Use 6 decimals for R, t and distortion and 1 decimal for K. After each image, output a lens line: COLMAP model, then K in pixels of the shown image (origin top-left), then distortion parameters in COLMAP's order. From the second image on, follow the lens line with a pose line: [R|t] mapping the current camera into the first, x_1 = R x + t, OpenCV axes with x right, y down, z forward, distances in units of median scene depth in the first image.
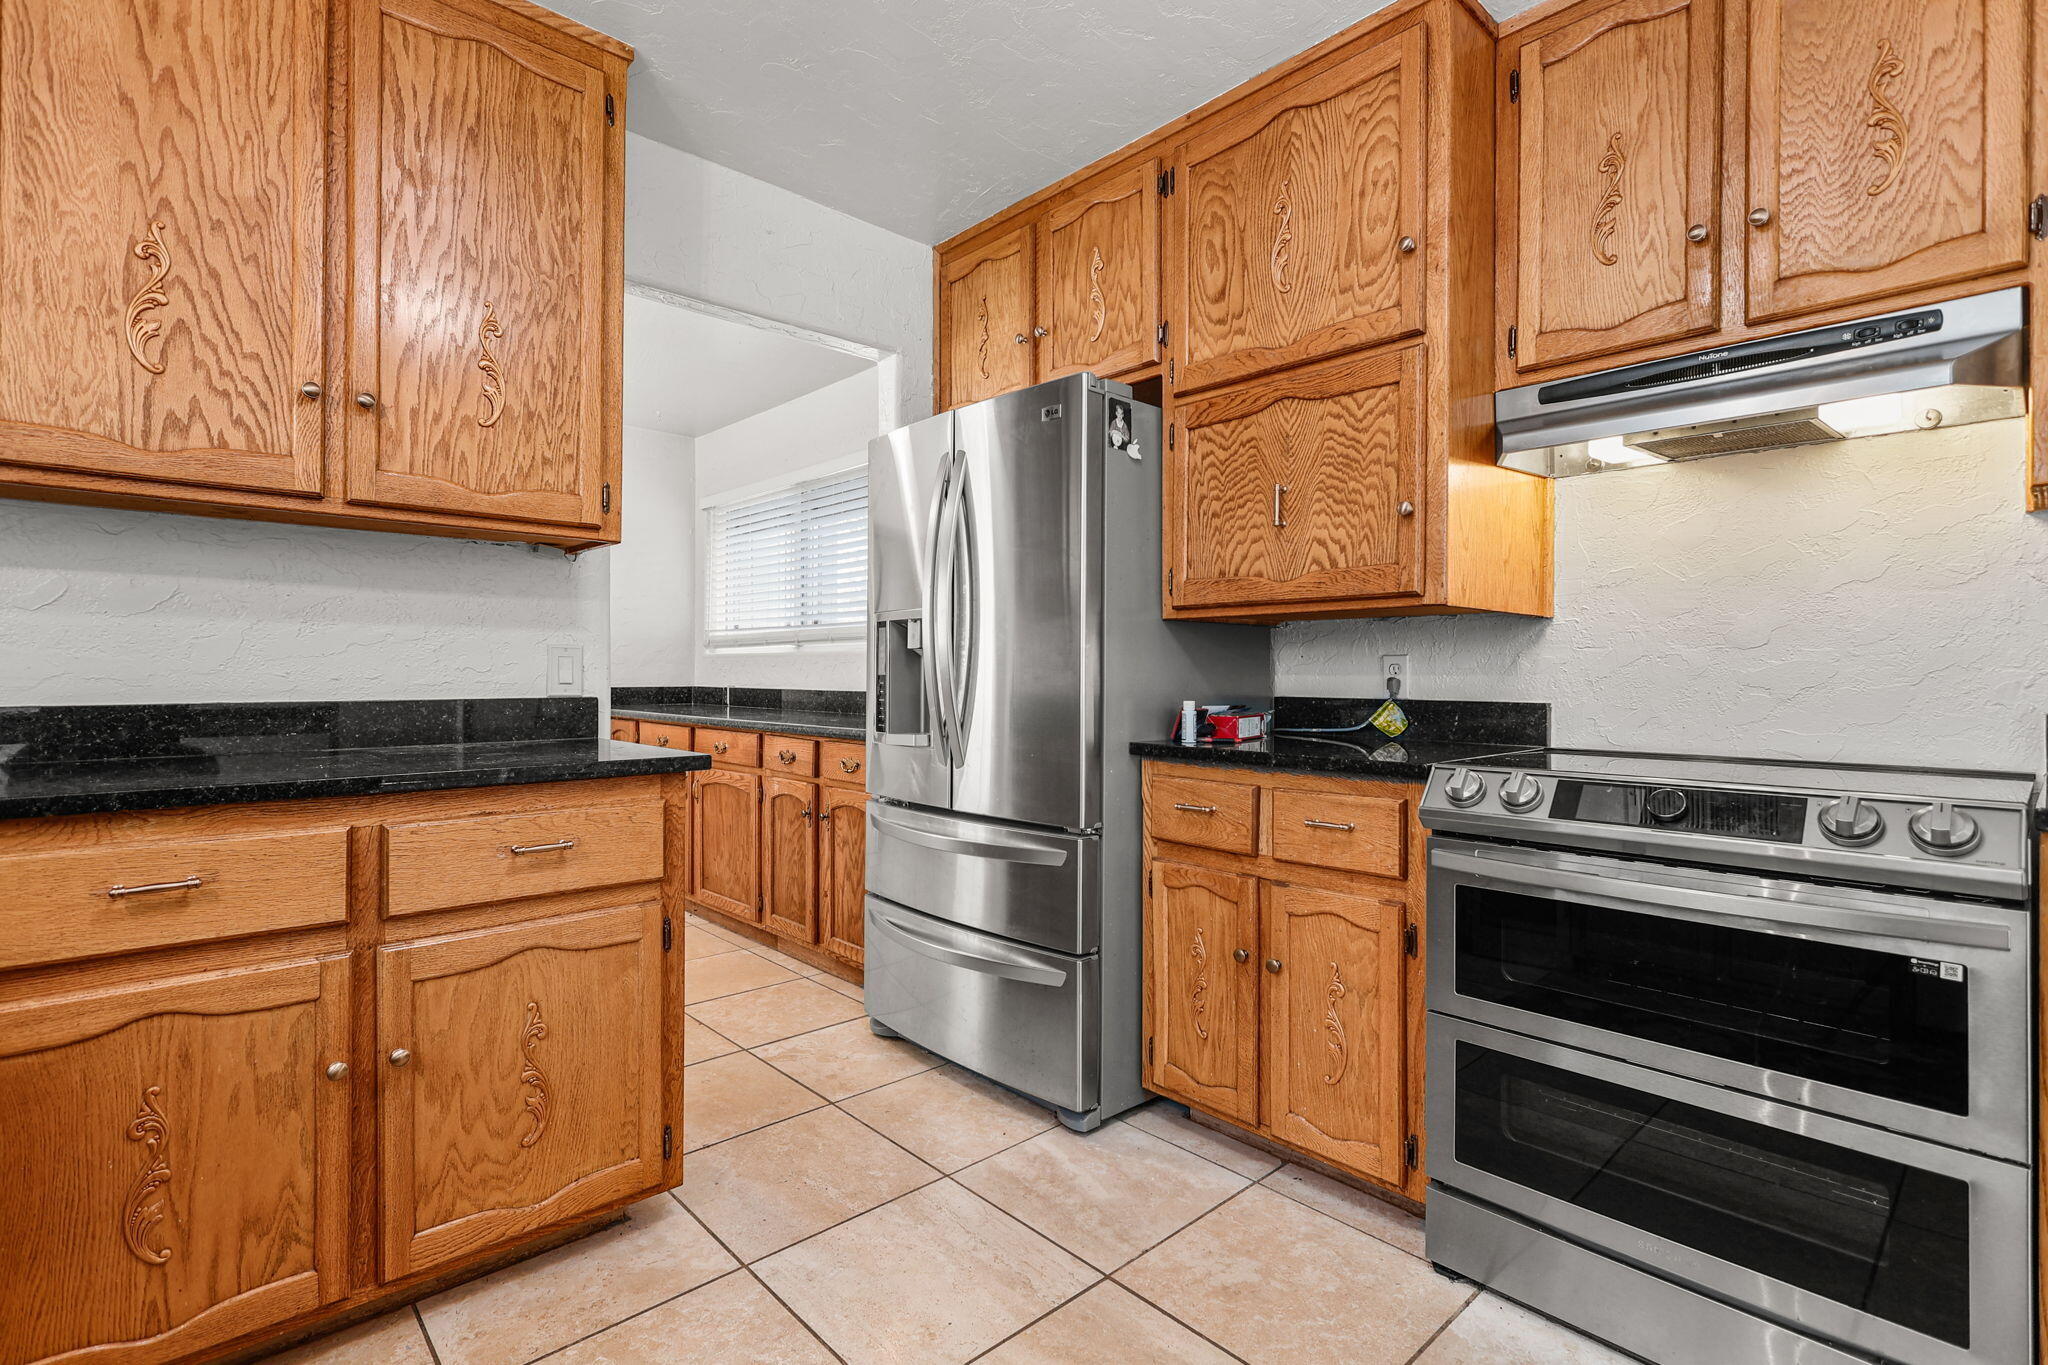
lens RADIAL K [[952.3, 0, 1023.6], [0, 952.3, 667.1], [0, 0, 1]] dist [0.001121, -0.000777]
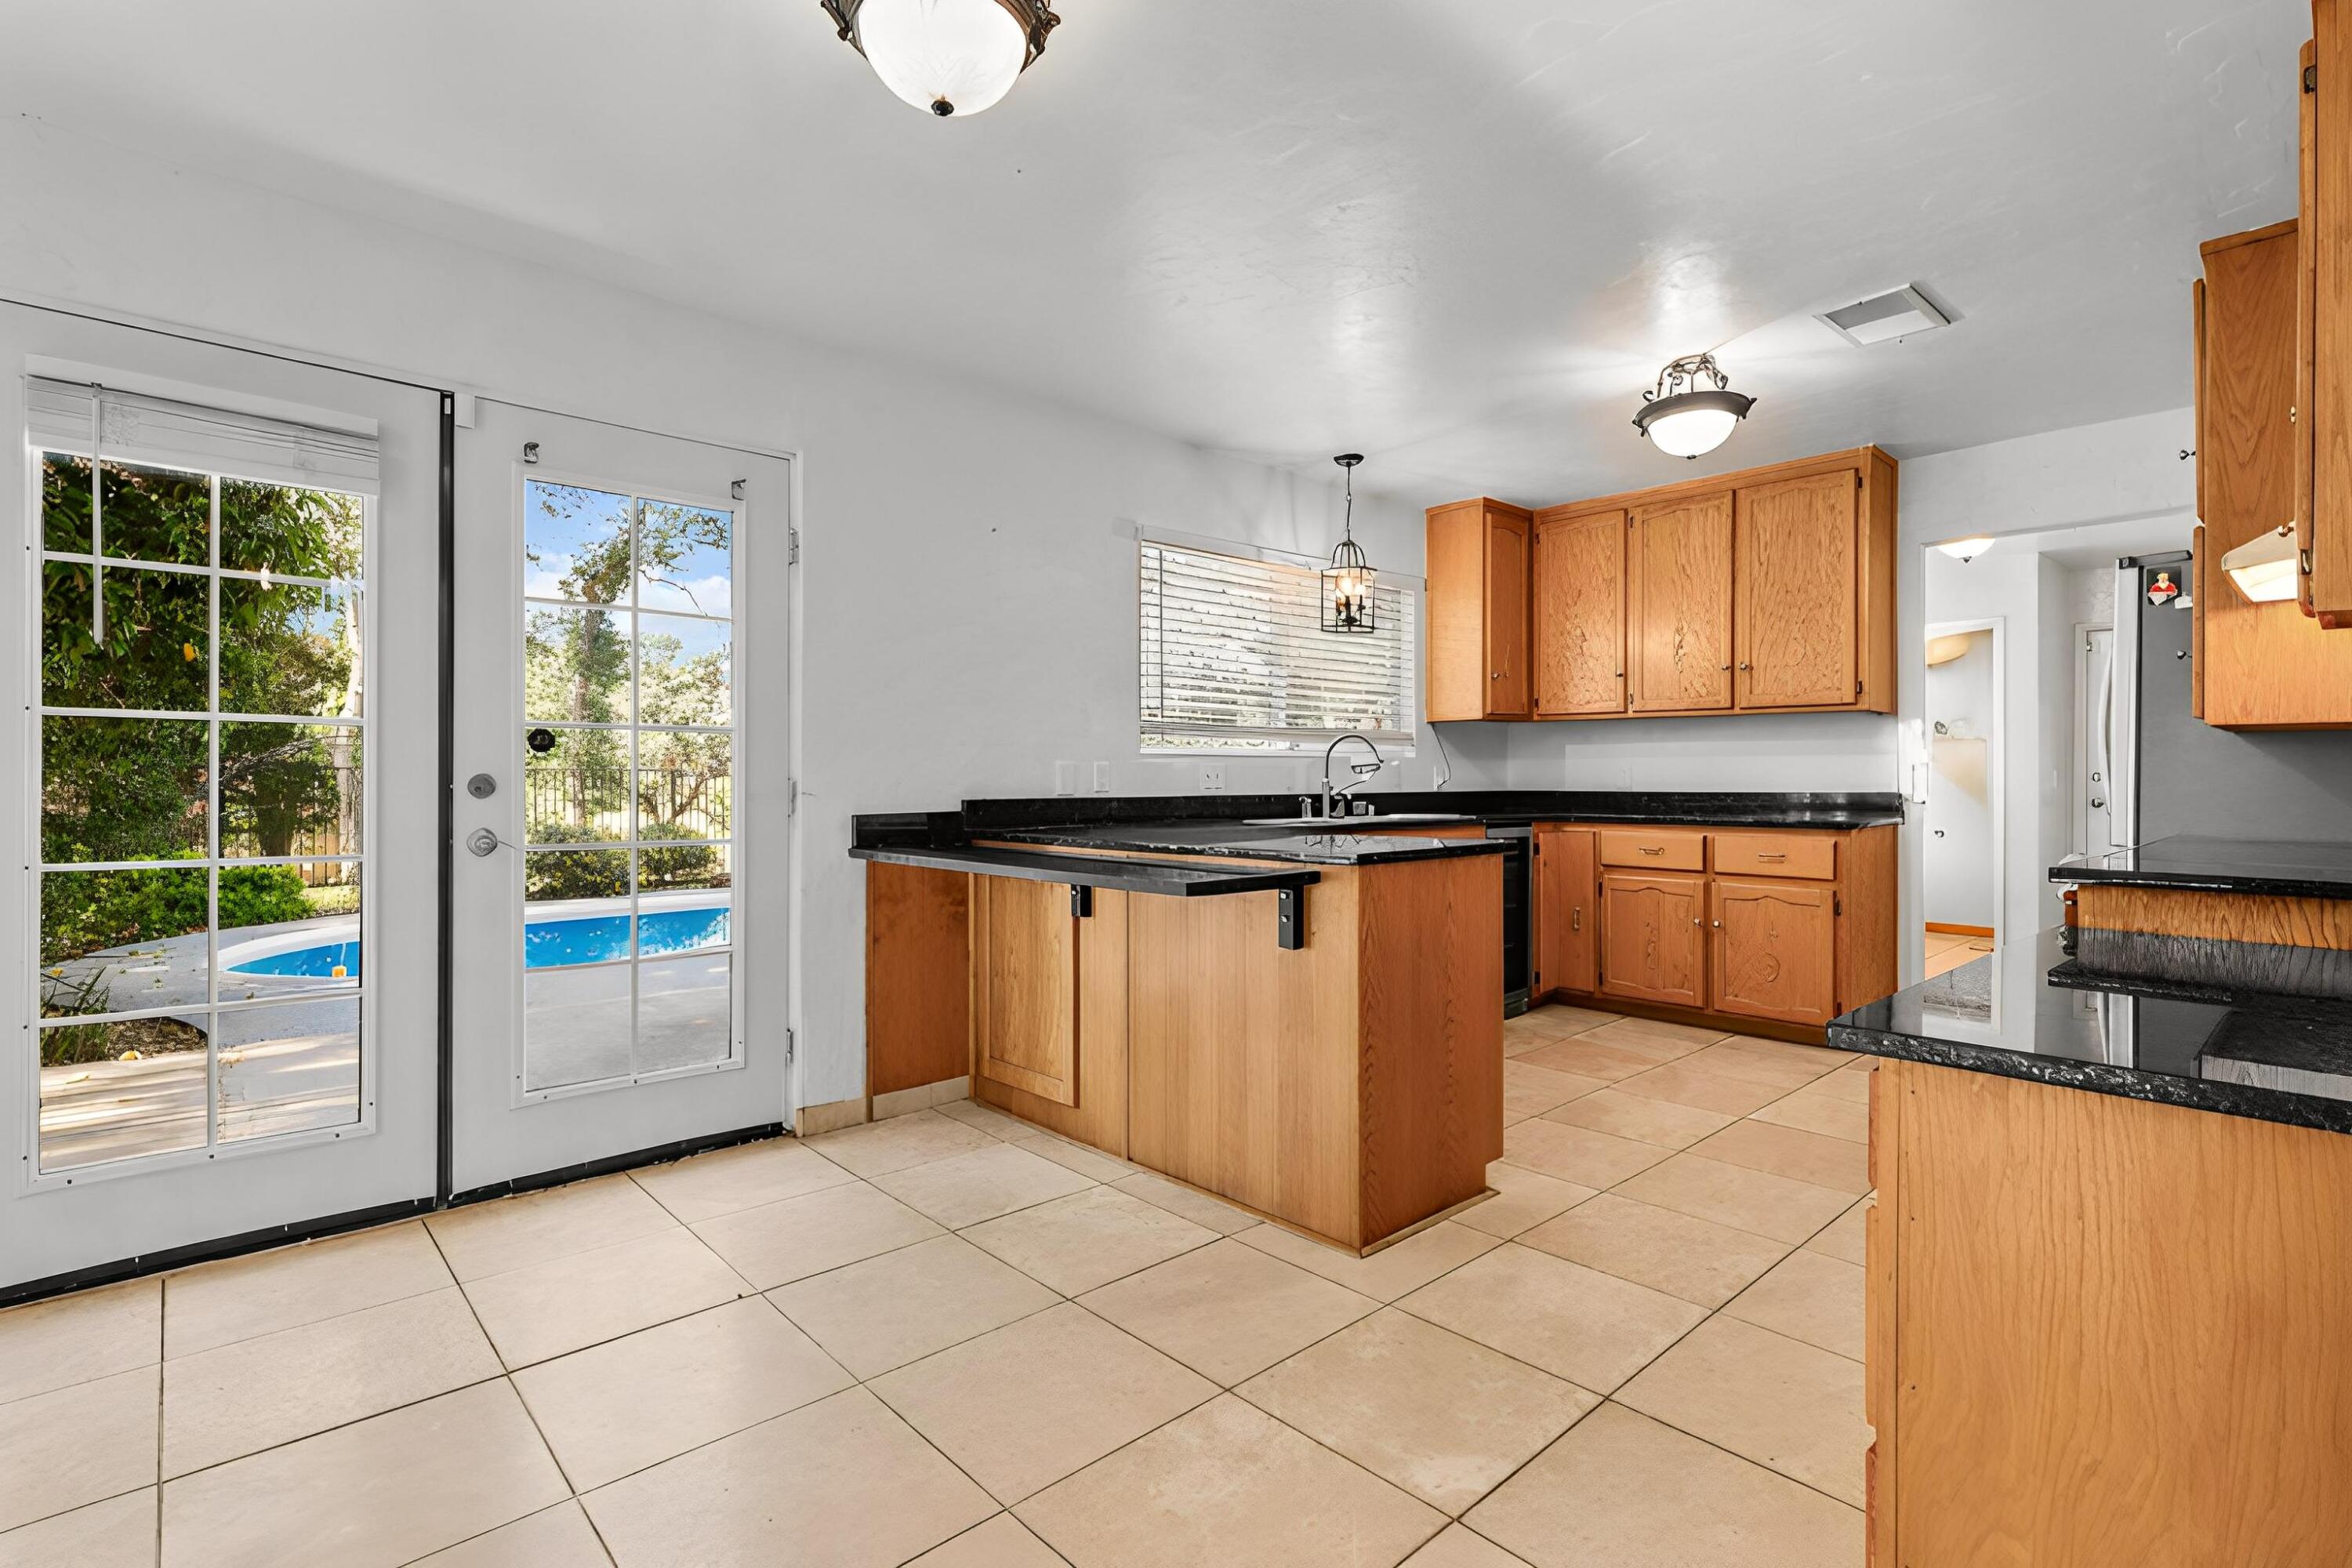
lens RADIAL K [[1093.7, 0, 1179.1], [0, 1093.7, 783.5], [0, 0, 1]] dist [0.001121, -0.000777]
pose [[-0.012260, 0.002791, -0.999921, 1.626725], [0.001406, 0.999995, 0.002774, 0.004771], [0.999924, -0.001372, -0.012264, -0.310441]]
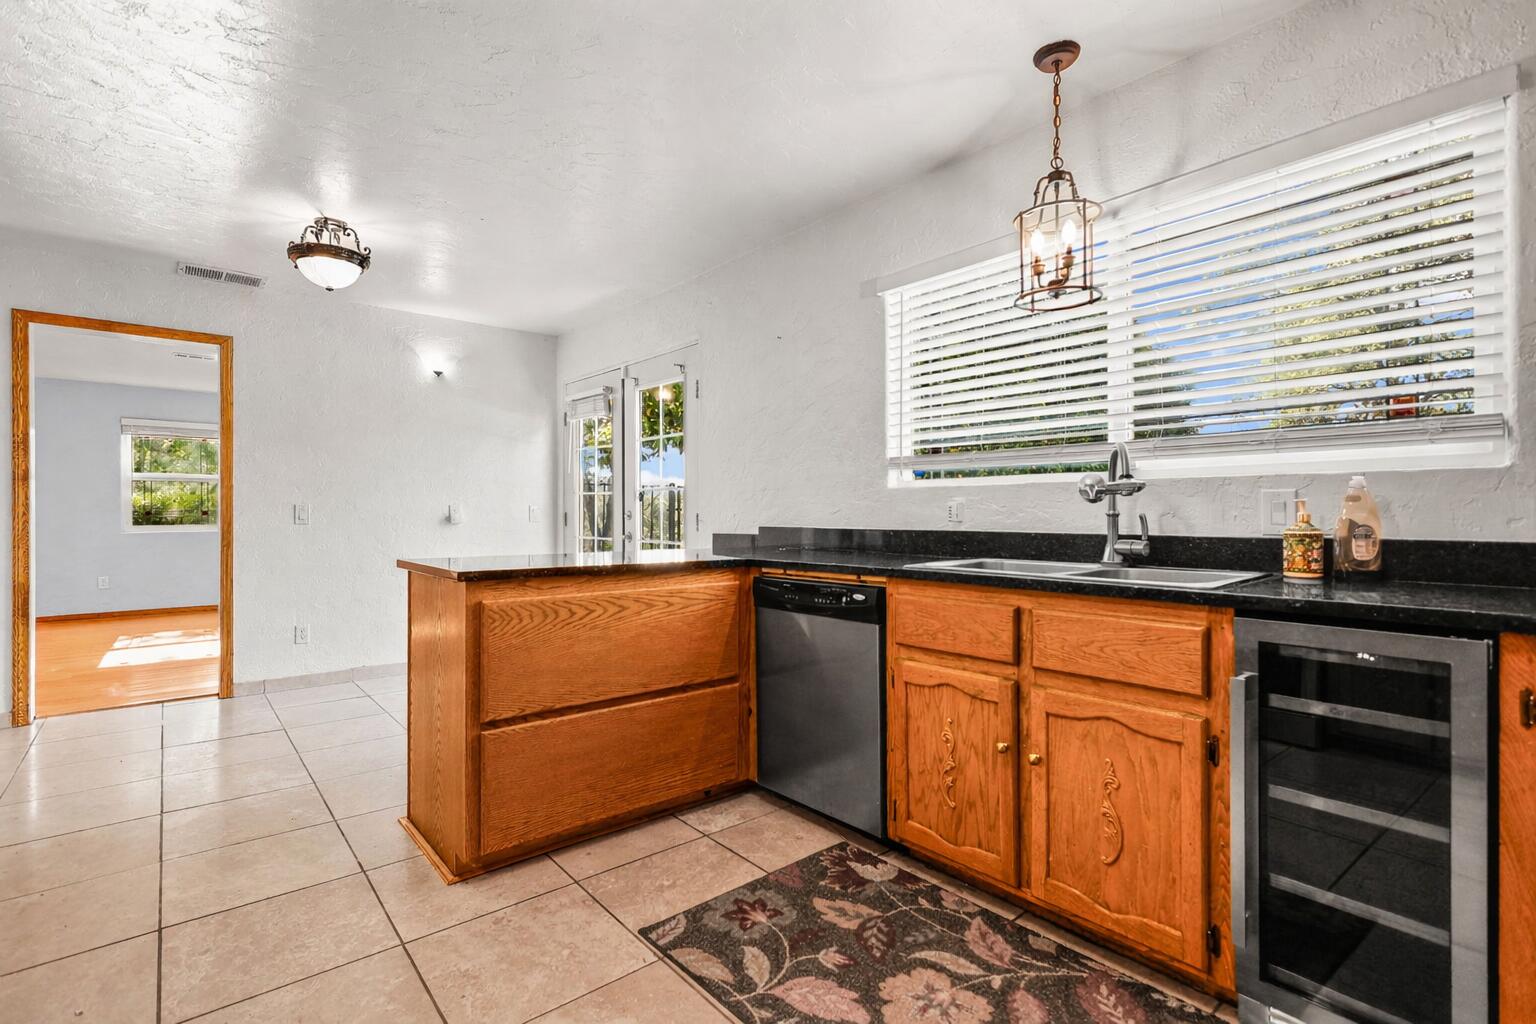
lens RADIAL K [[714.2, 0, 779.1], [0, 714.2, 508.3], [0, 0, 1]] dist [0.001121, -0.000777]
pose [[-0.999003, 0.000905, 0.044627, -0.130201], [0.000591, 0.999975, -0.007065, 0.003385], [-0.044632, -0.007031, -0.998979, 0.967462]]
